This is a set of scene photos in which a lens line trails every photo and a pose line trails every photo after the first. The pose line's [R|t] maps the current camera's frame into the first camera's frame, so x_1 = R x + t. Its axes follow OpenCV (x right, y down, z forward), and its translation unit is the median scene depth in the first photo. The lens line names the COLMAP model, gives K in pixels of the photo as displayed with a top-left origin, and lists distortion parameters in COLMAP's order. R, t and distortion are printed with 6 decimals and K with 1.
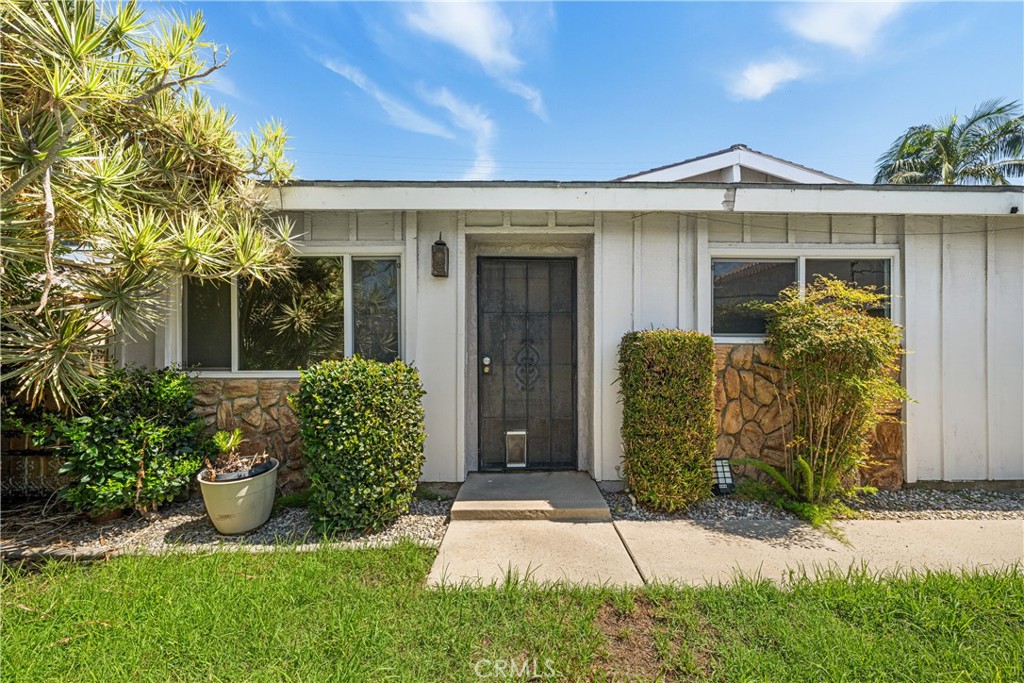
lens RADIAL K [[409.2, 0, 514.4], [0, 409.2, 349.7], [0, 0, 1]] dist [-0.001434, 0.000024]
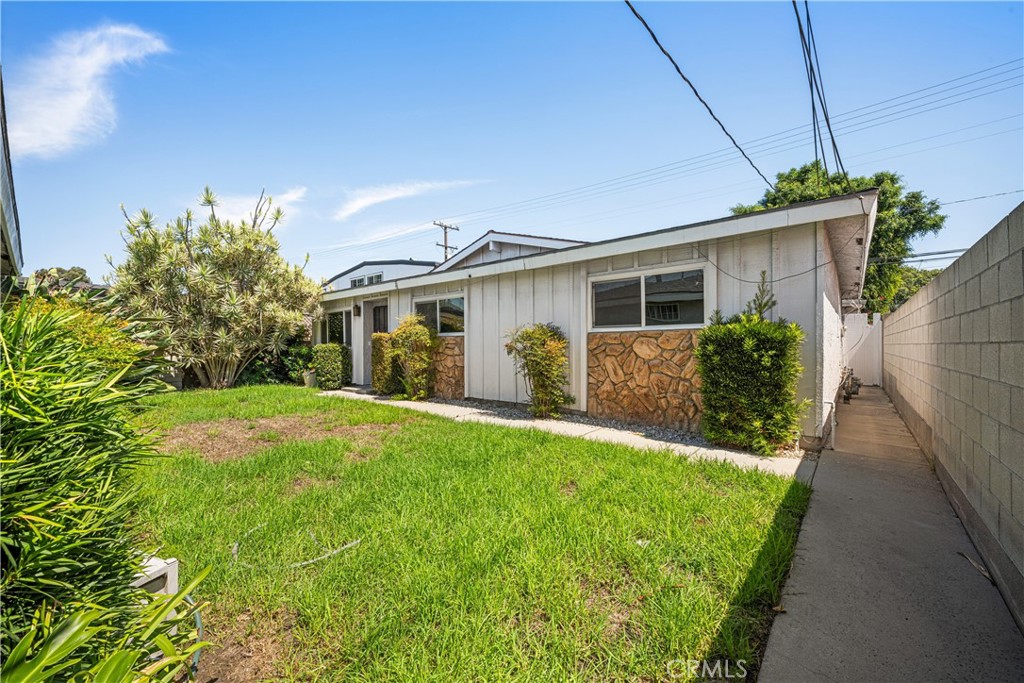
lens RADIAL K [[409.2, 0, 505.2], [0, 409.2, 343.8], [0, 0, 1]] dist [-0.001434, 0.000024]
pose [[0.745030, -0.008323, -0.666979, 2.600317], [0.008521, 0.999959, -0.002961, 0.040484], [0.666977, -0.003477, 0.745071, -0.513128]]
